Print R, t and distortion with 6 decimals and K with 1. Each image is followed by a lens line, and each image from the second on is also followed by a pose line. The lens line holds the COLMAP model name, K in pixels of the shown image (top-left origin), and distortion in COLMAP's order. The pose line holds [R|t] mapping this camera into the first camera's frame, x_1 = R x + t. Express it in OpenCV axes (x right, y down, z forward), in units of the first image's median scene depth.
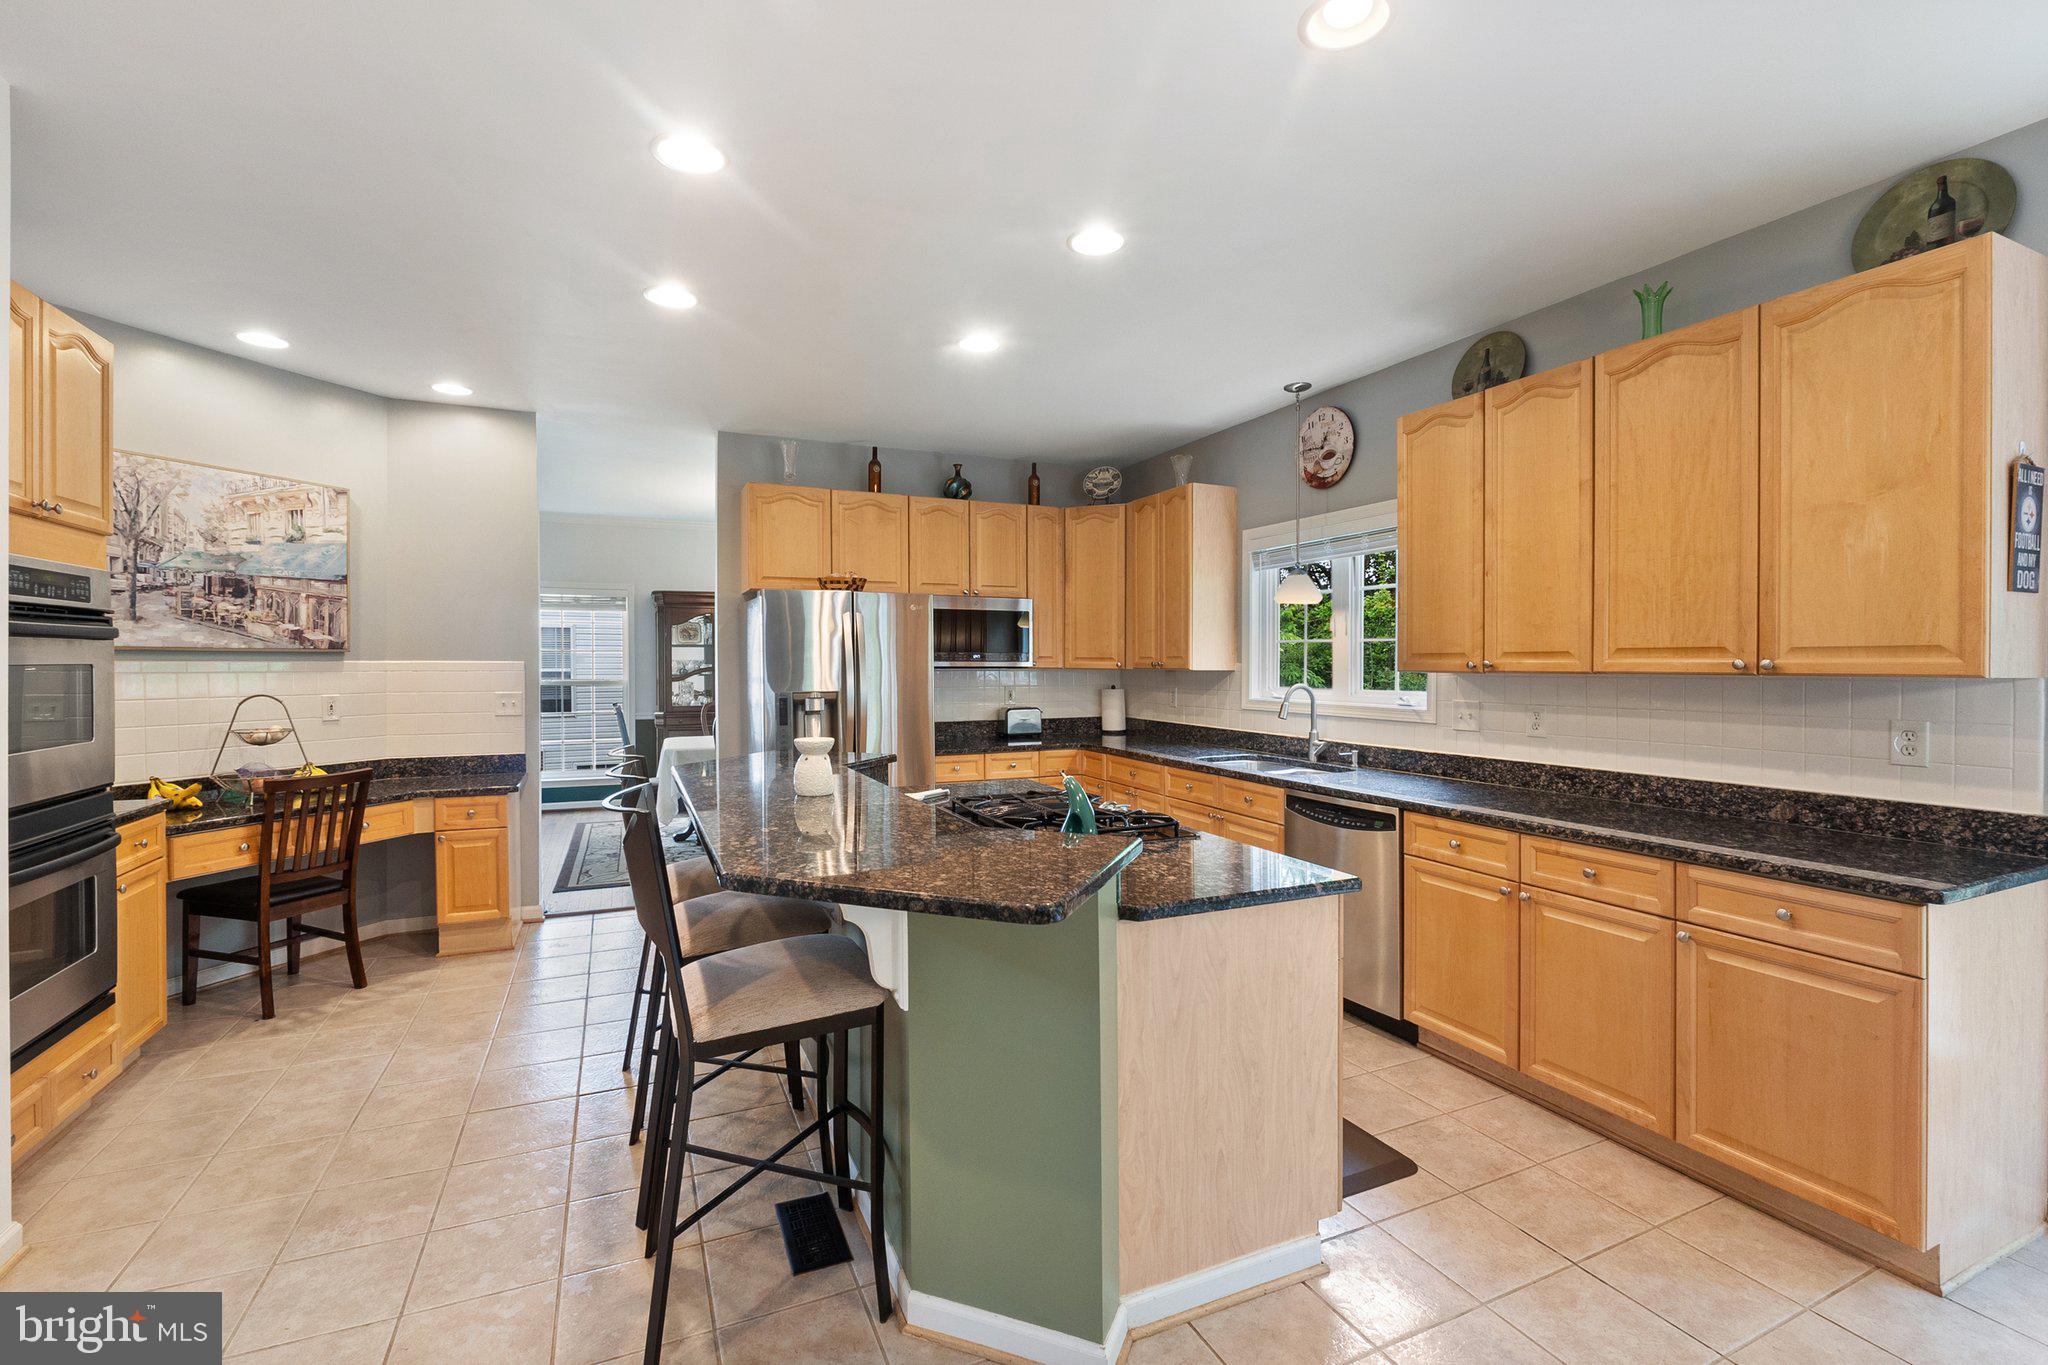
lens RADIAL K [[887.0, 0, 1015.2], [0, 887.0, 672.9], [0, 0, 1]] dist [-0.002662, -0.000284]
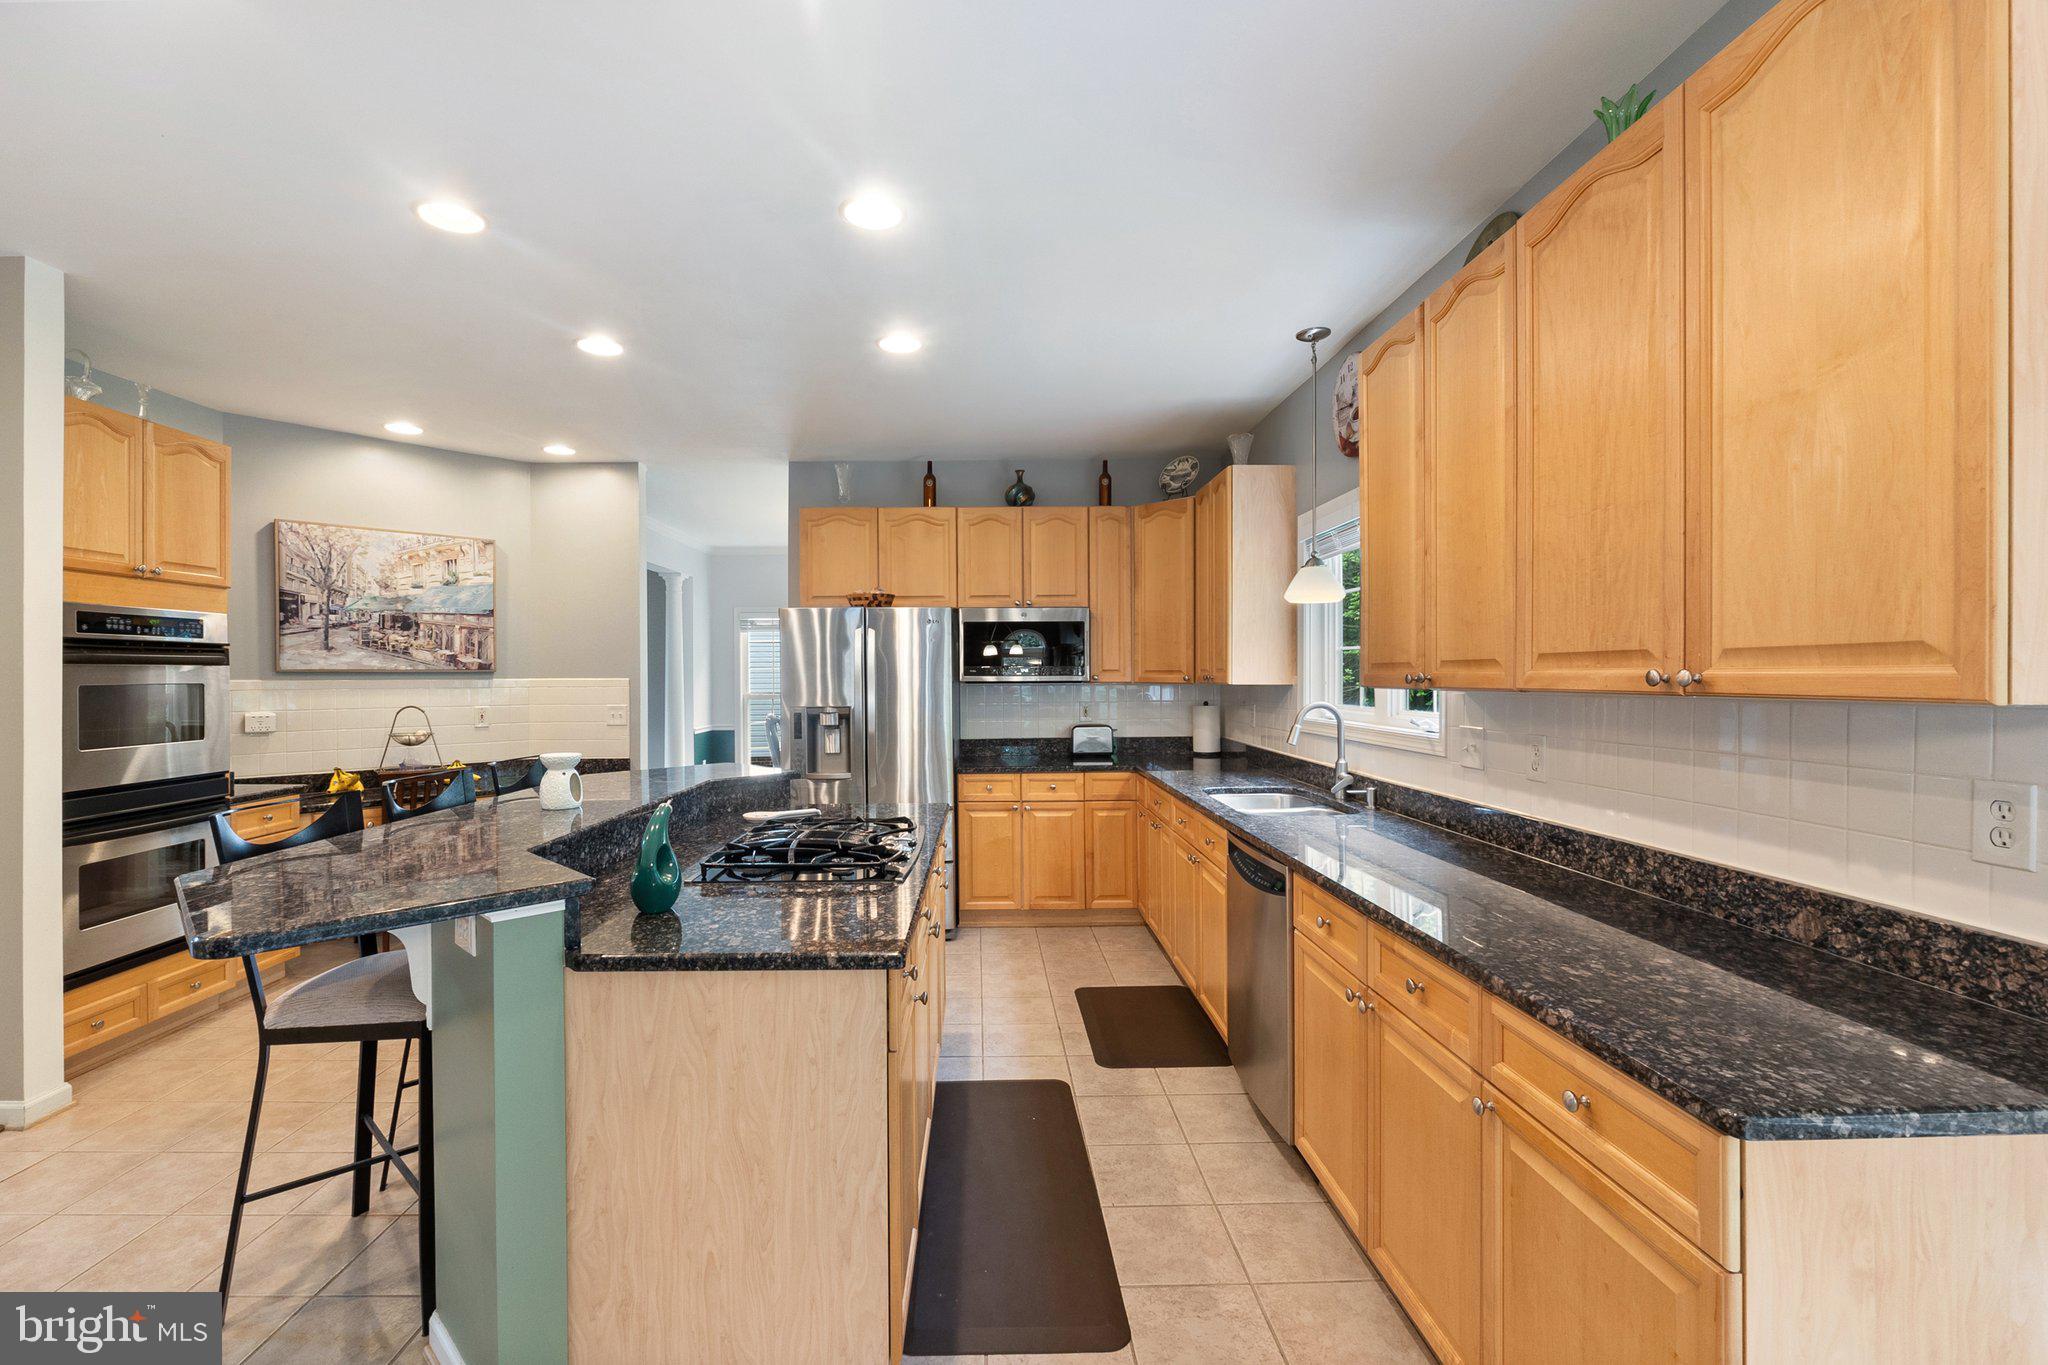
lens RADIAL K [[883.5, 0, 986.1], [0, 883.5, 675.6], [0, 0, 1]] dist [-0.002580, 0.000198]
pose [[0.915994, -0.005966, -0.401147, 0.409775], [0.001400, 0.999931, -0.011674, -0.003149], [0.401189, 0.010131, 0.915939, 0.162305]]
